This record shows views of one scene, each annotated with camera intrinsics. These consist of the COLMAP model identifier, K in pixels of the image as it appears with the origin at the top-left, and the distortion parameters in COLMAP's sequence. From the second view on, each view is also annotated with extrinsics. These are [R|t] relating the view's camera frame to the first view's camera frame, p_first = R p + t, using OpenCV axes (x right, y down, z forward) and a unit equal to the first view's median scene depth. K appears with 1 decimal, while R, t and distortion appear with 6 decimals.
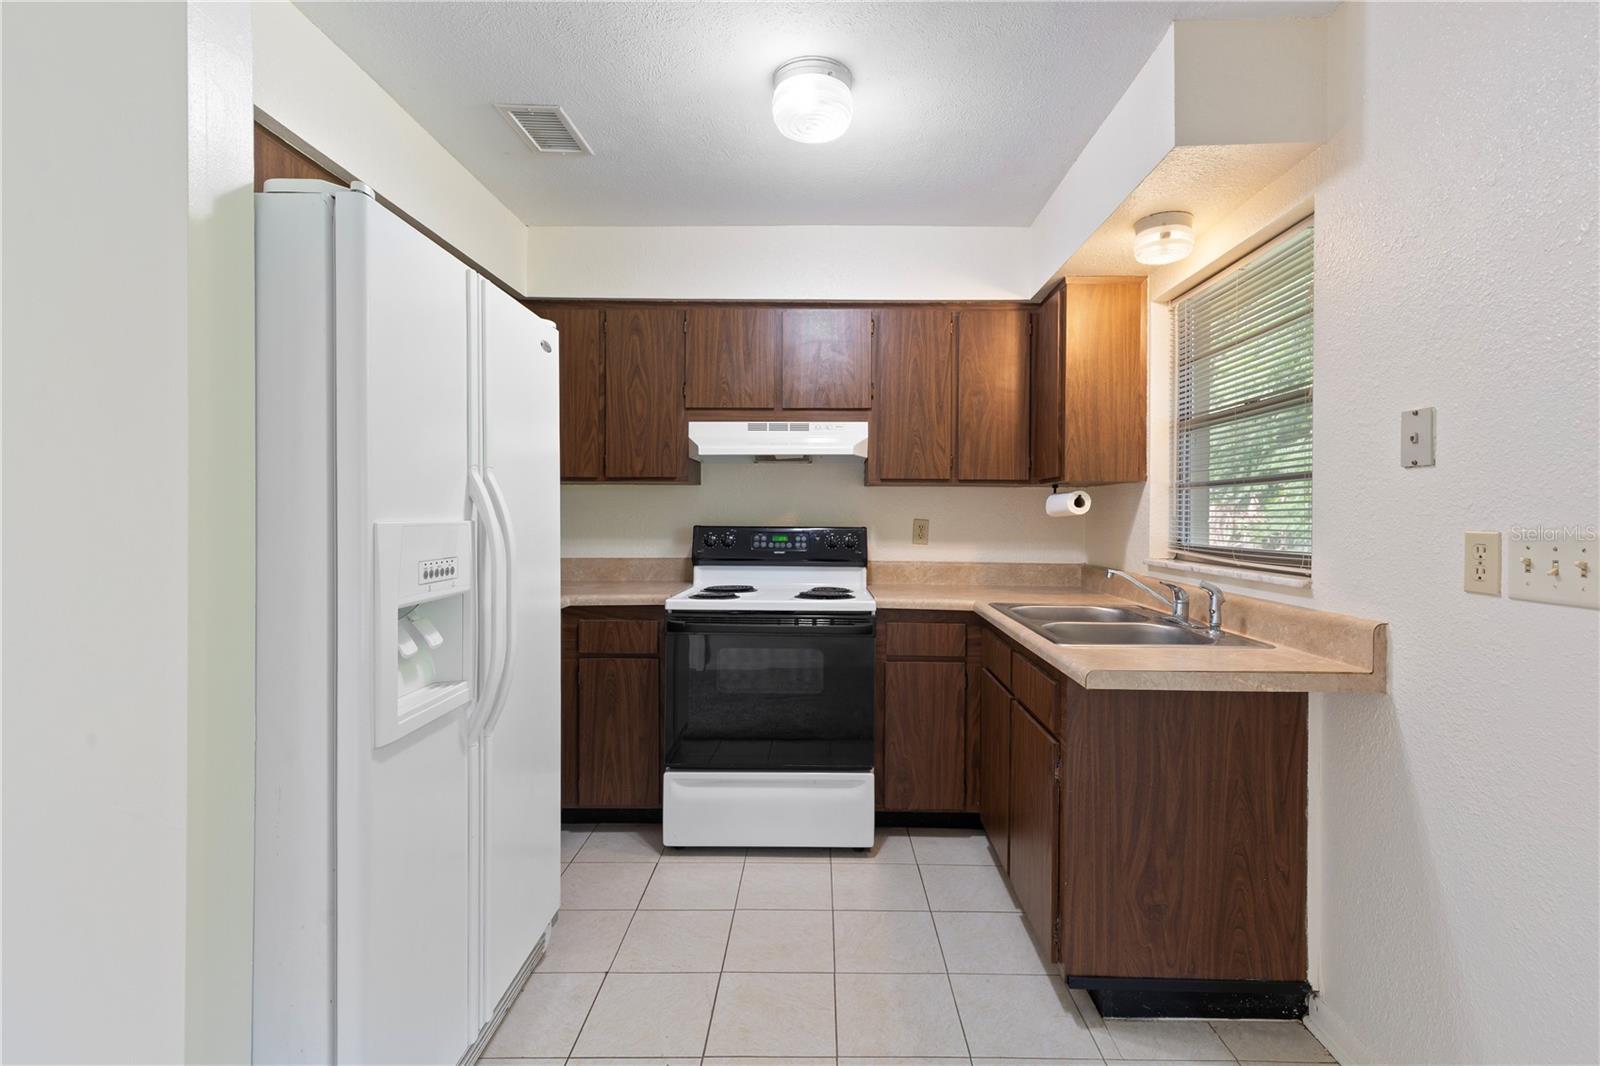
lens RADIAL K [[734.8, 0, 821.0], [0, 734.8, 512.7], [0, 0, 1]] dist [0.002230, -0.000050]
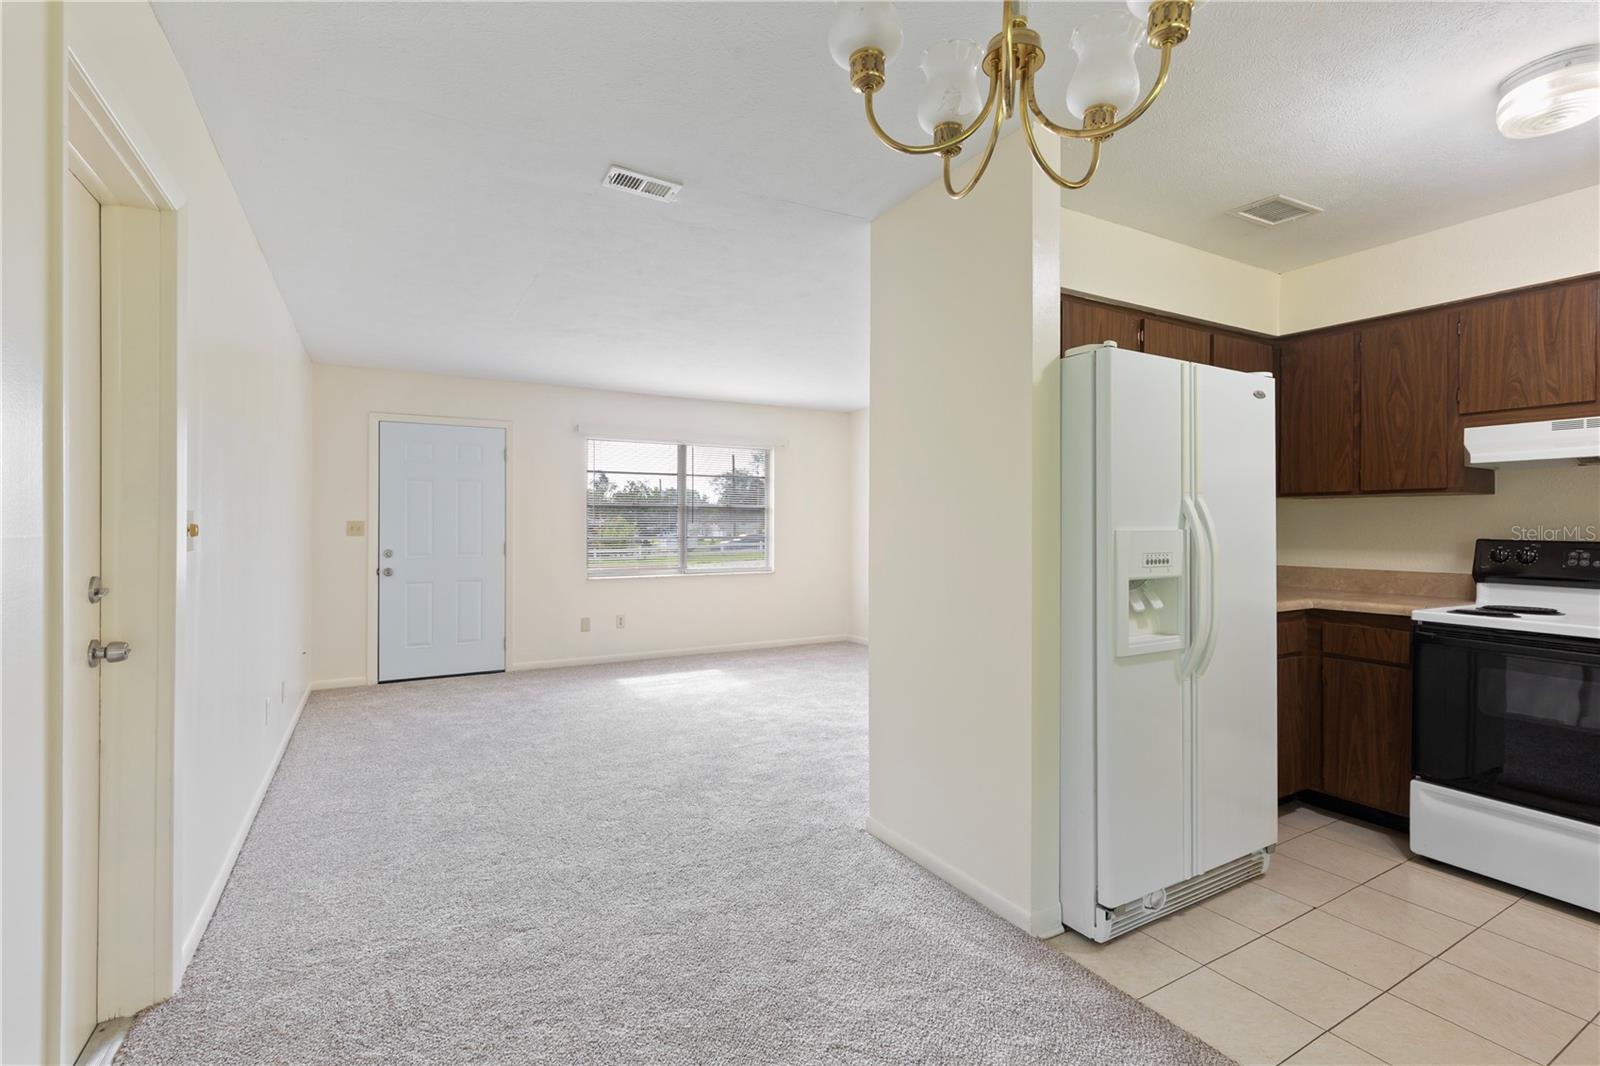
lens RADIAL K [[734.8, 0, 809.9], [0, 734.8, 522.8], [0, 0, 1]] dist [0.002230, -0.000050]
pose [[0.511216, -0.001371, -0.859451, 0.236291], [-0.001844, 0.999995, -0.002692, 0.001548], [0.859450, 0.002961, 0.511211, -0.236566]]
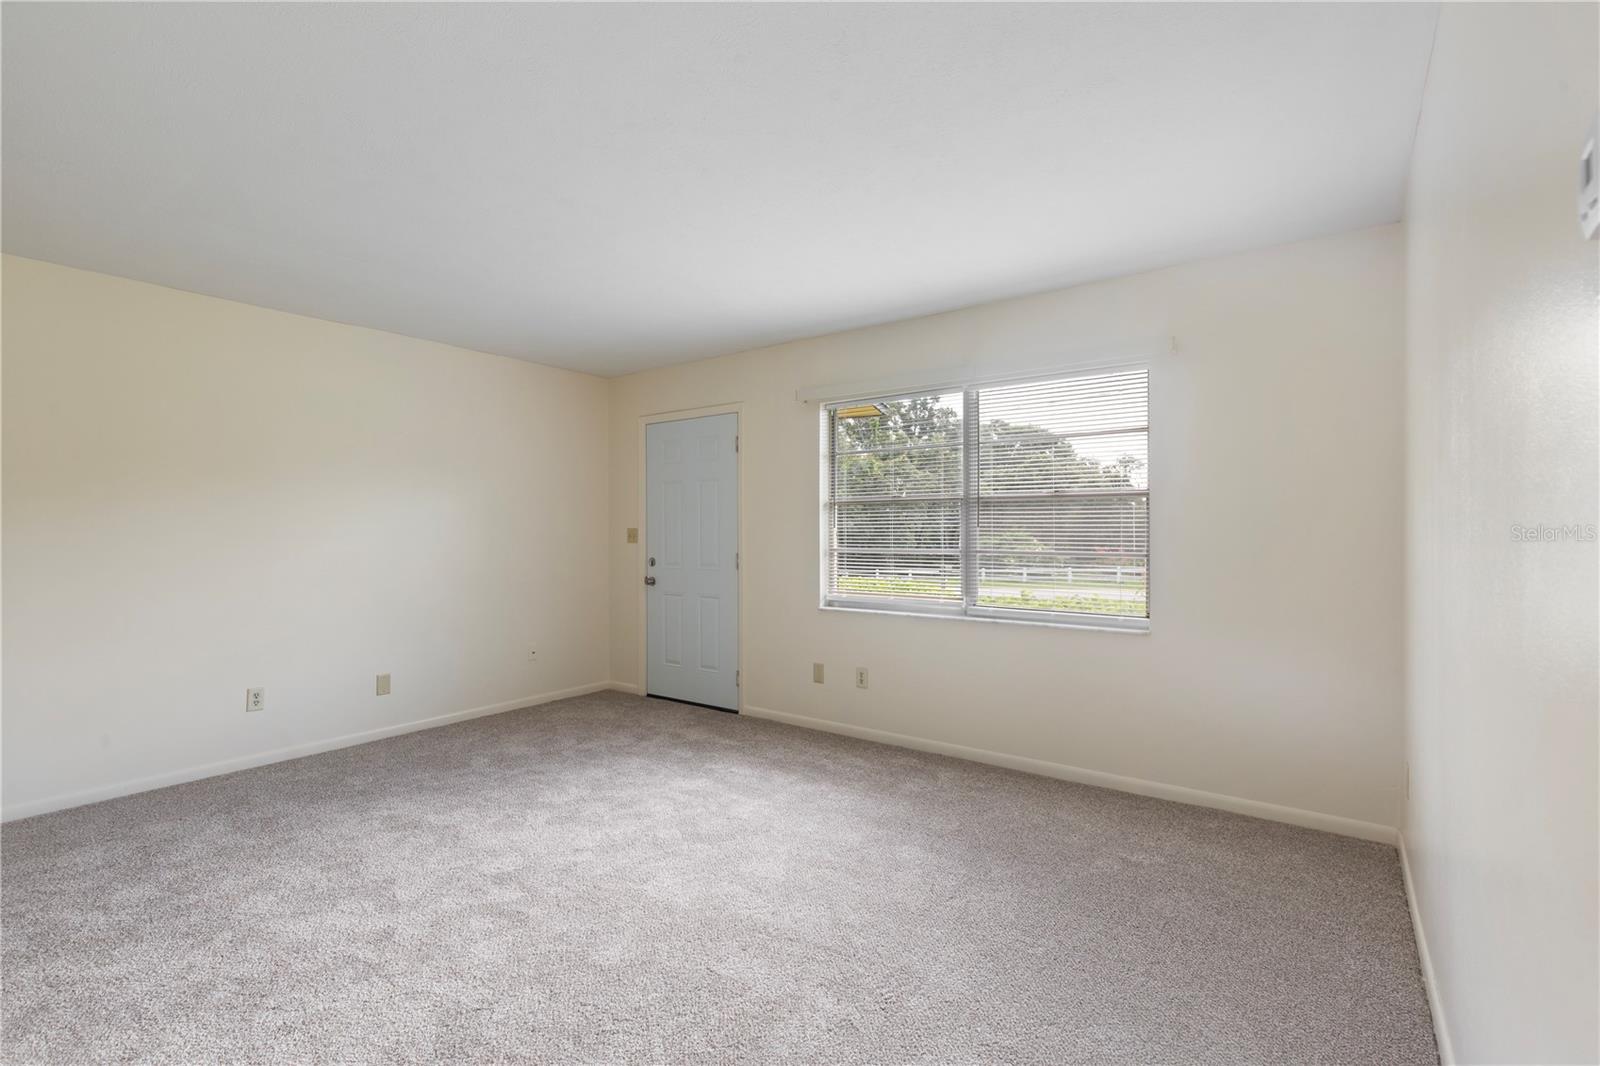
lens RADIAL K [[734.8, 0, 797.7], [0, 734.8, 533.2], [0, 0, 1]] dist [0.002230, -0.000050]
pose [[-0.592815, -0.012805, -0.805237, -0.826825], [-0.004857, 0.999912, -0.012326, 0.030755], [0.805324, -0.003396, -0.592825, 1.333501]]
